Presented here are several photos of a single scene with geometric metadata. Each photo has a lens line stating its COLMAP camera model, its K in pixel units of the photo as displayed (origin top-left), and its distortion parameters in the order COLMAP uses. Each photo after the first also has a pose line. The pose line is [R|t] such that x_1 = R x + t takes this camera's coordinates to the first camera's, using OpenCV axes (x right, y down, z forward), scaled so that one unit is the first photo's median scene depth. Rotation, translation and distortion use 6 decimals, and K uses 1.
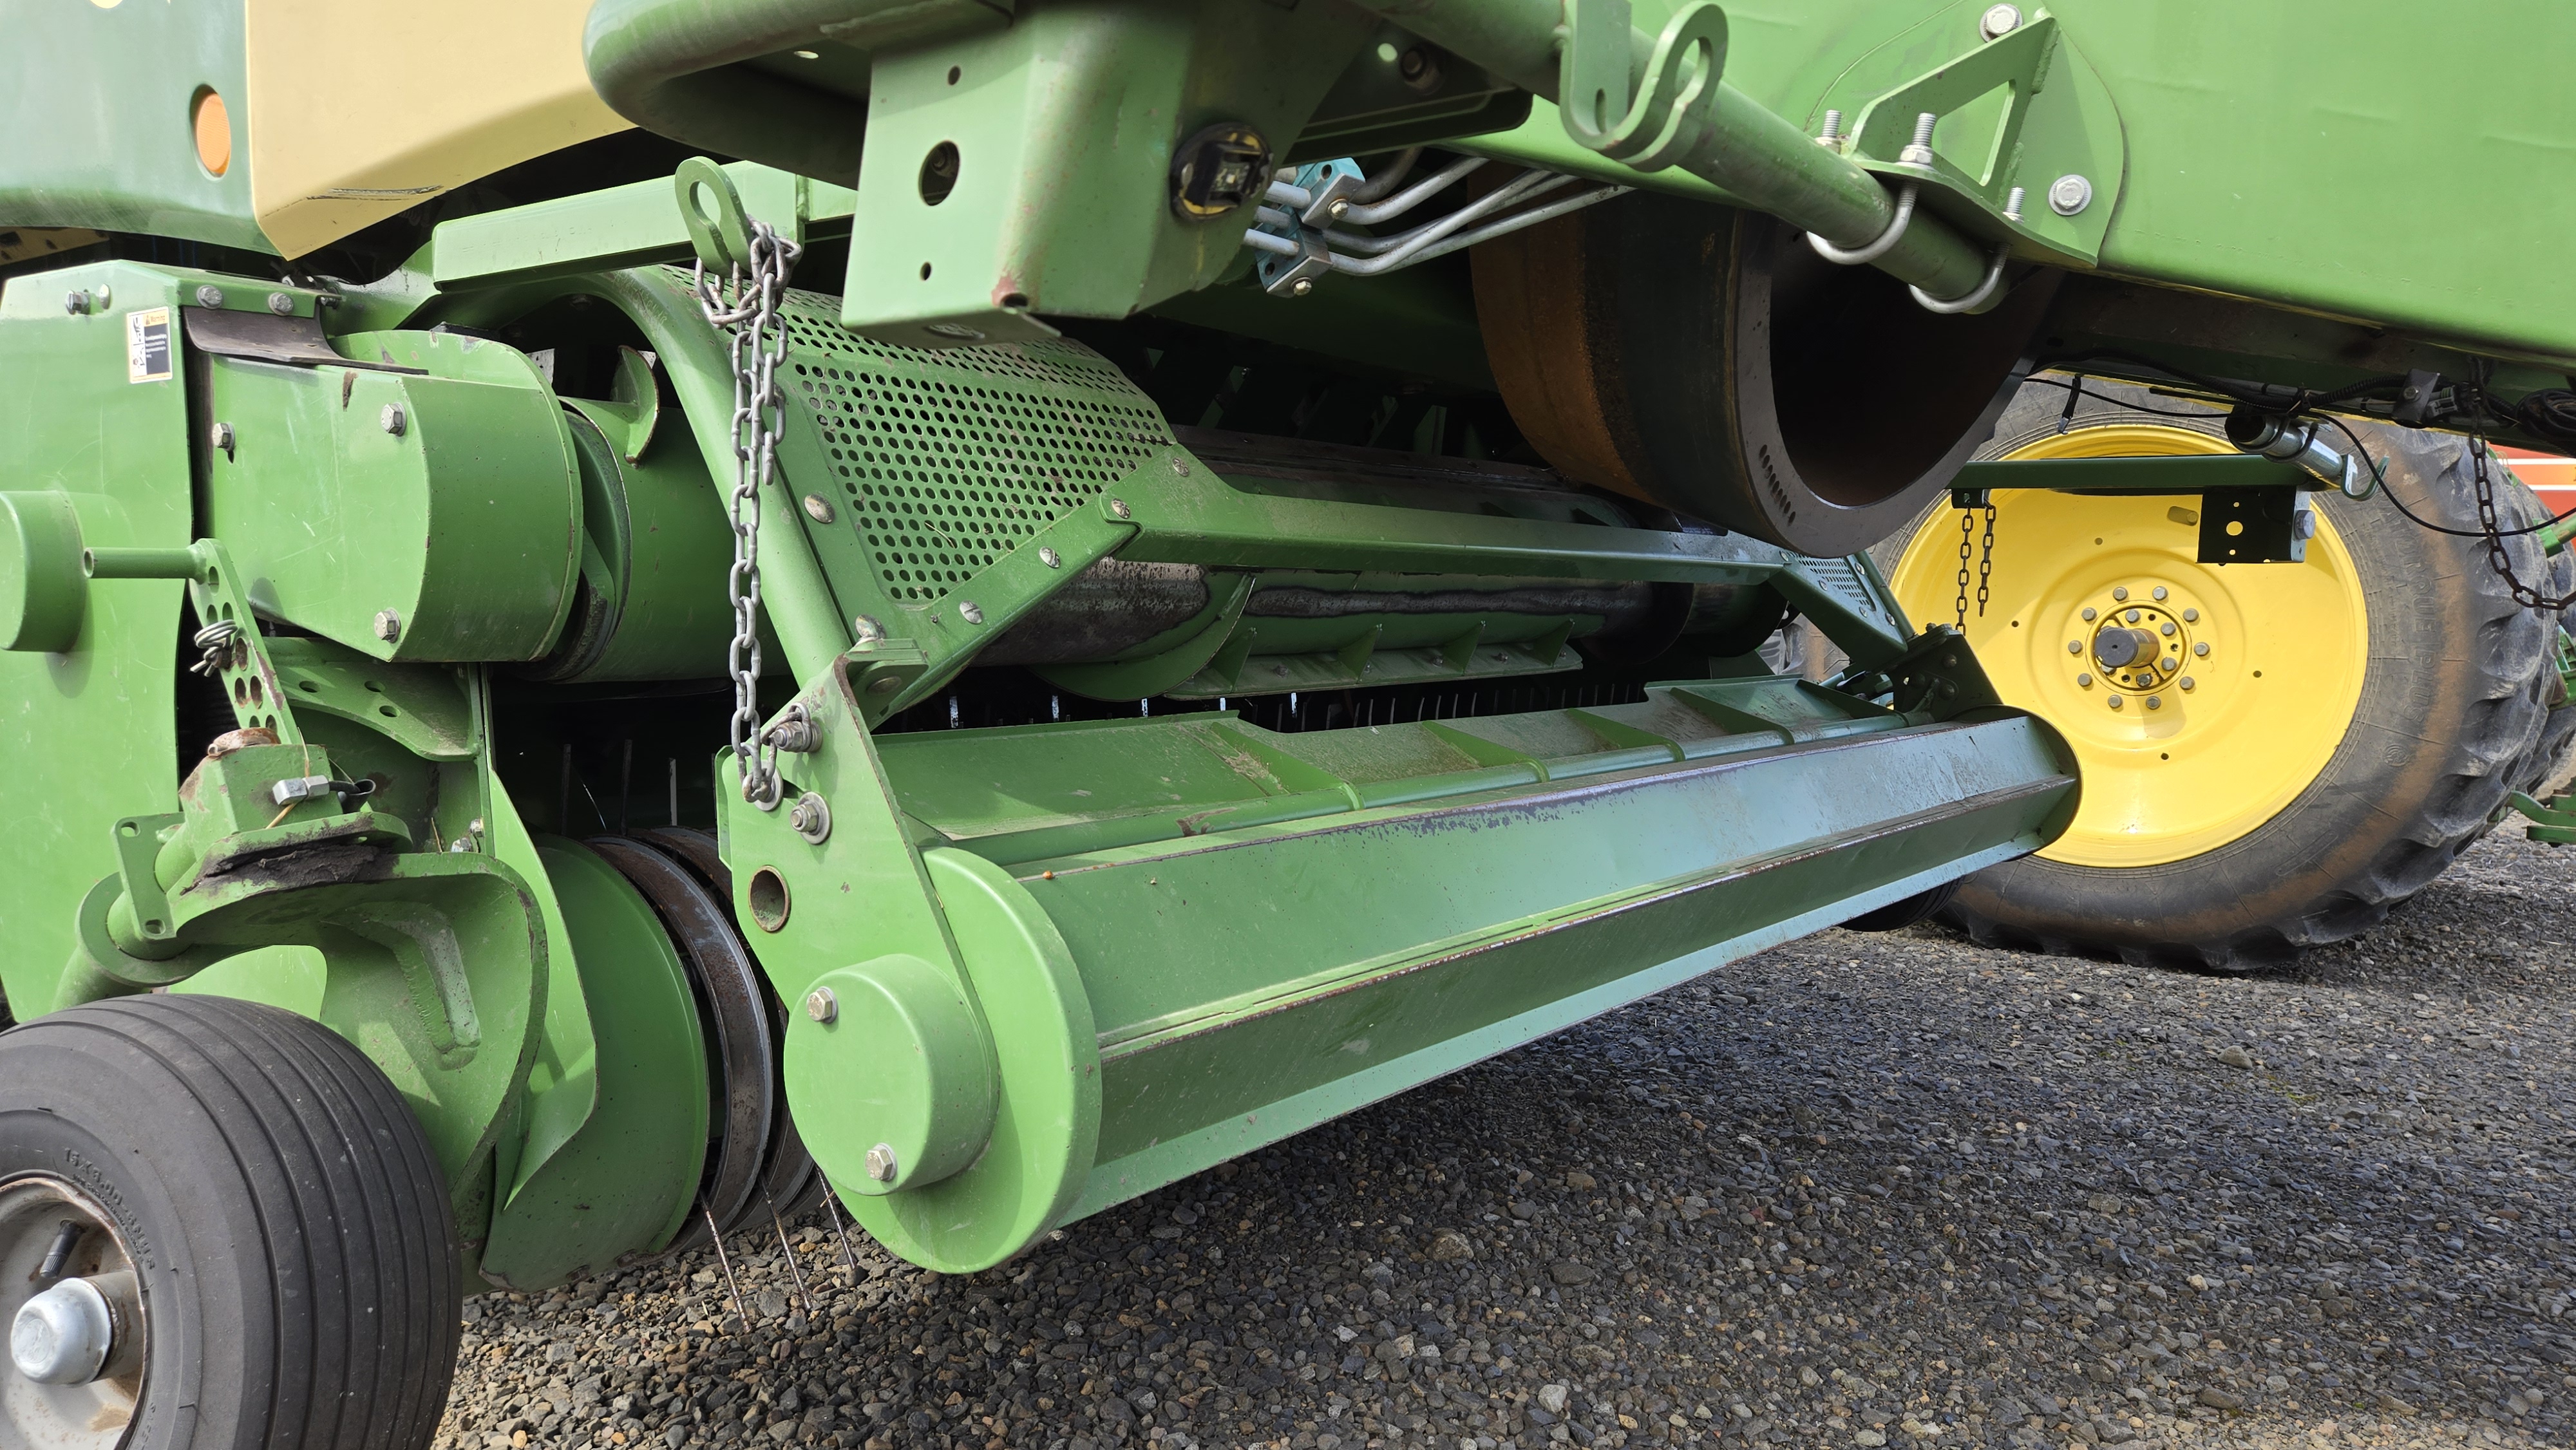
lens RADIAL K [[1729.0, 0, 1287.5], [0, 1729.0, 739.6], [0, 0, 1]] dist [0.049008, -0.007294]
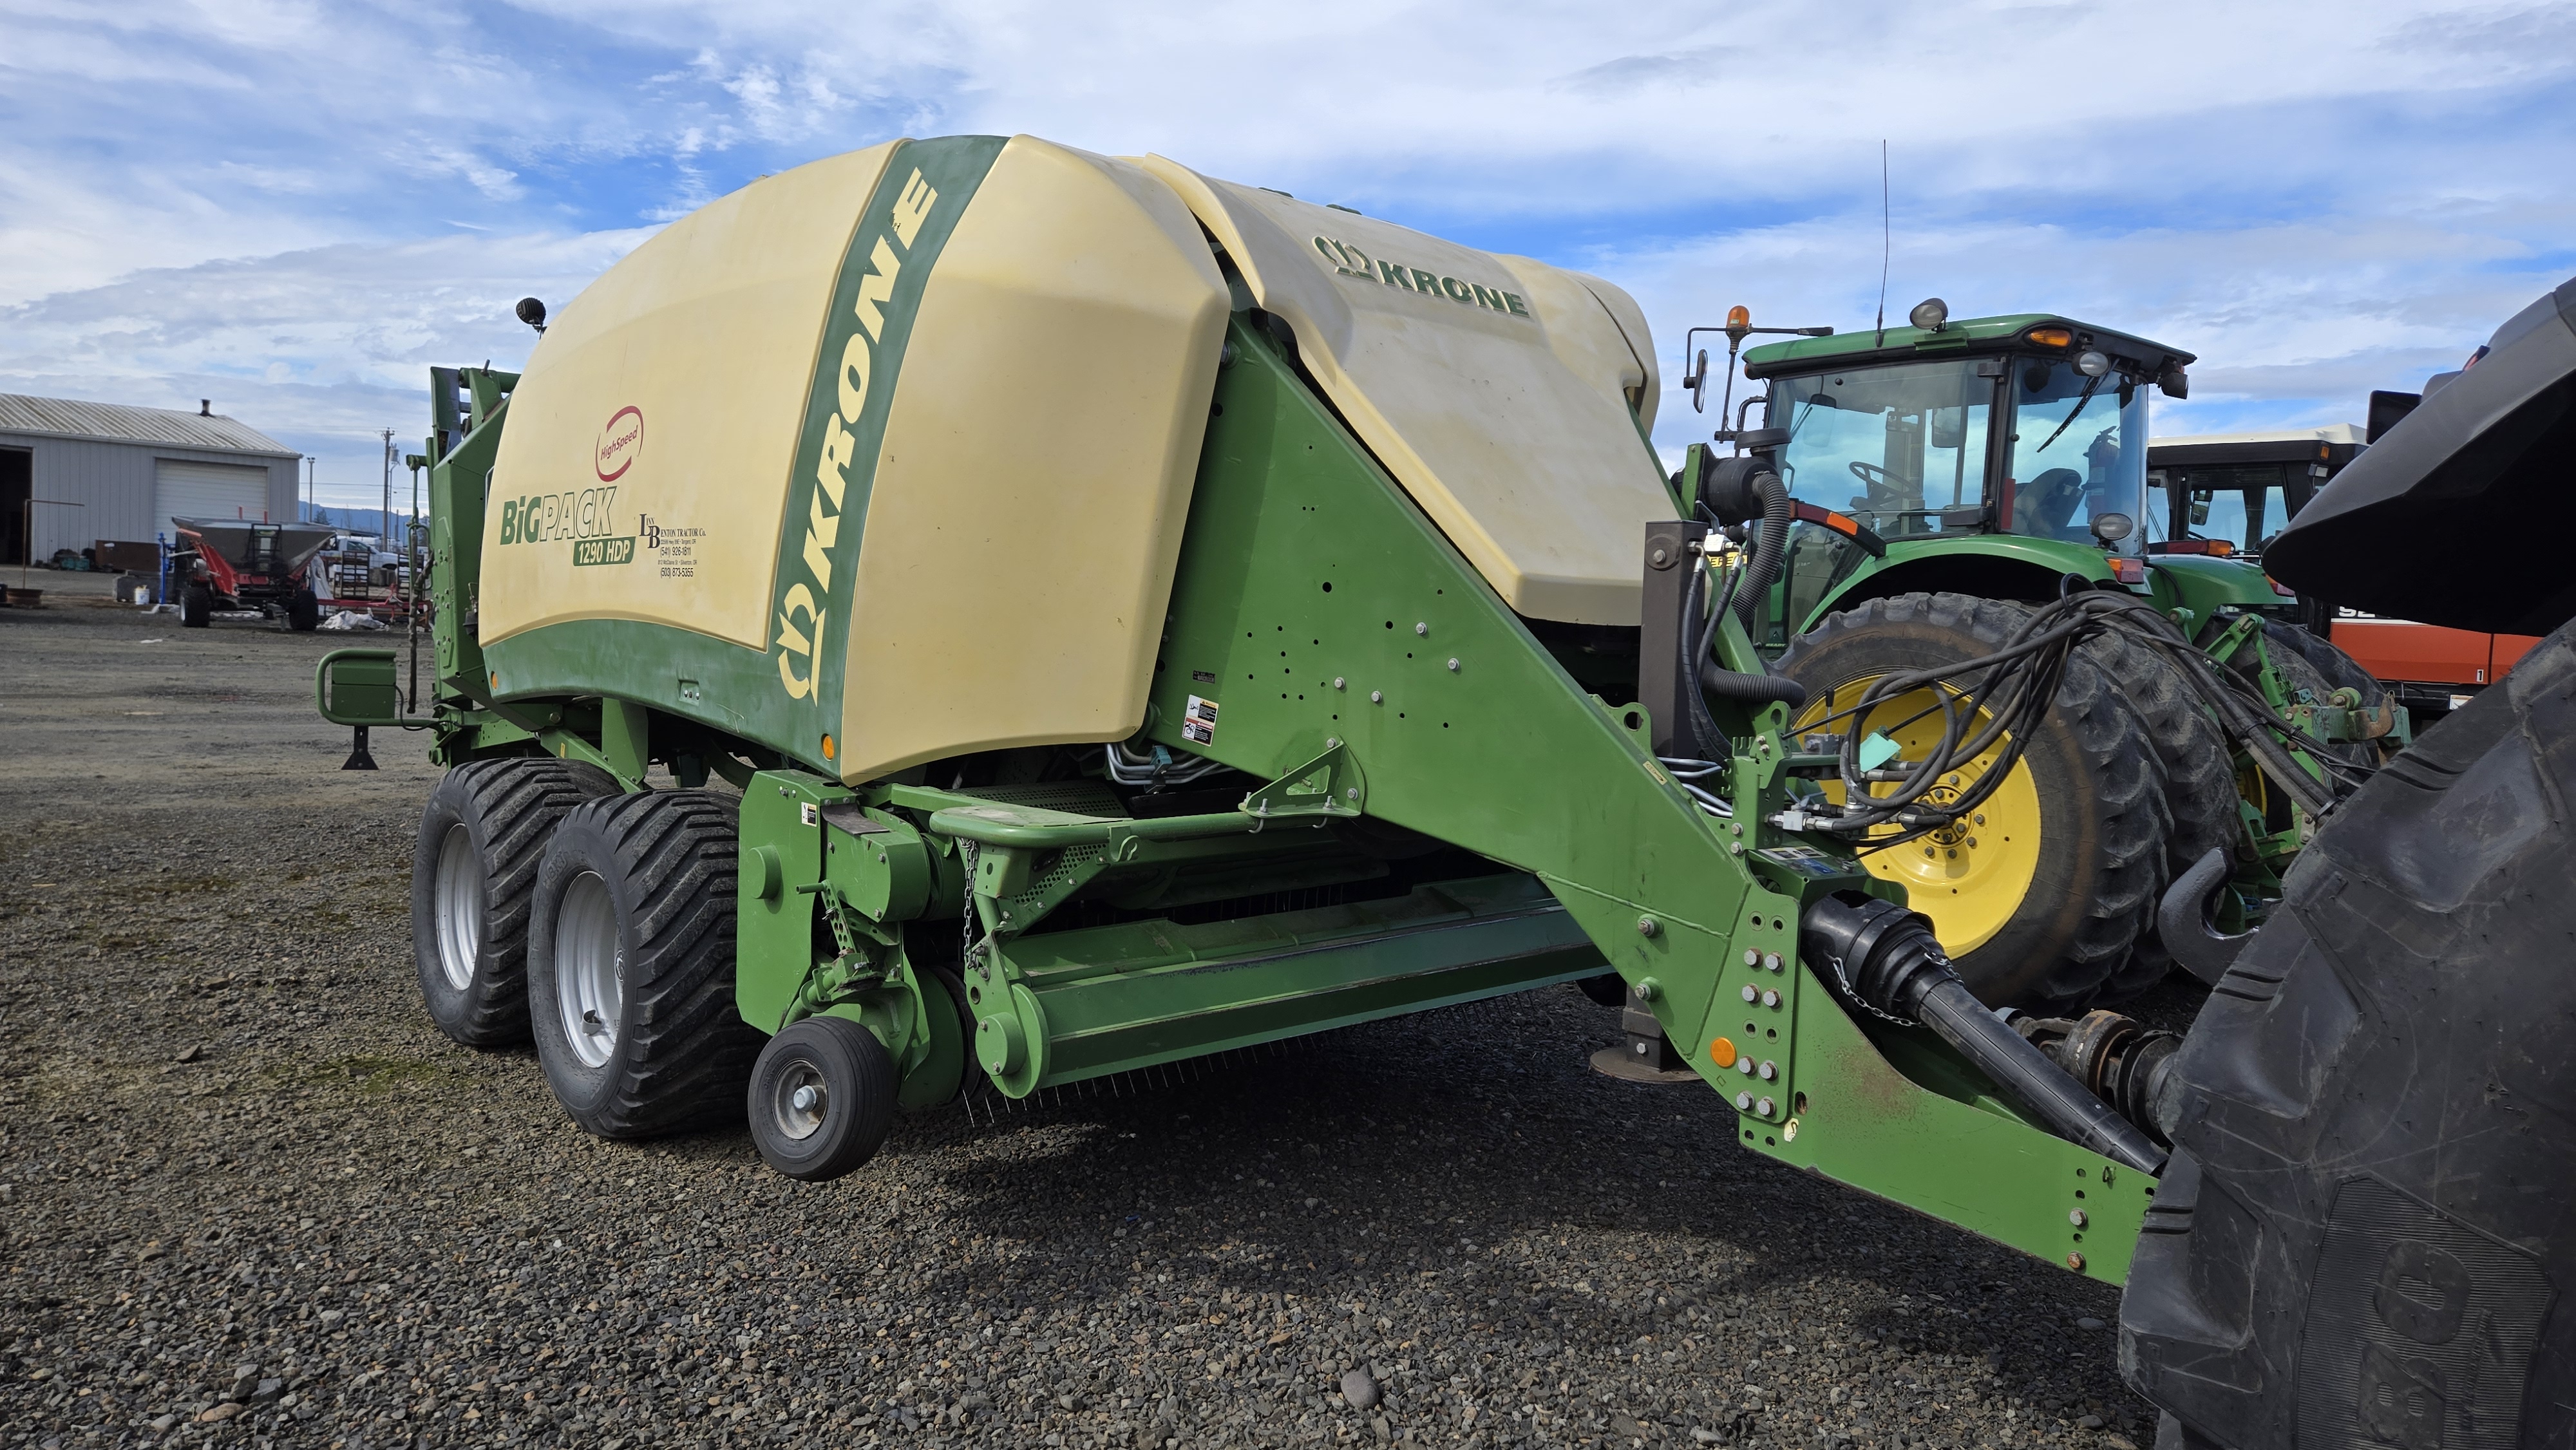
lens RADIAL K [[1620.0, 0, 1291.2], [0, 1620.0, 713.6], [0, 0, 1]] dist [0.084486, 0.000768]
pose [[0.983847, 0.003393, -0.178980, 0.756252], [-0.011283, 0.999008, -0.043083, -0.281081], [0.178656, 0.044406, 0.982909, -1.777776]]
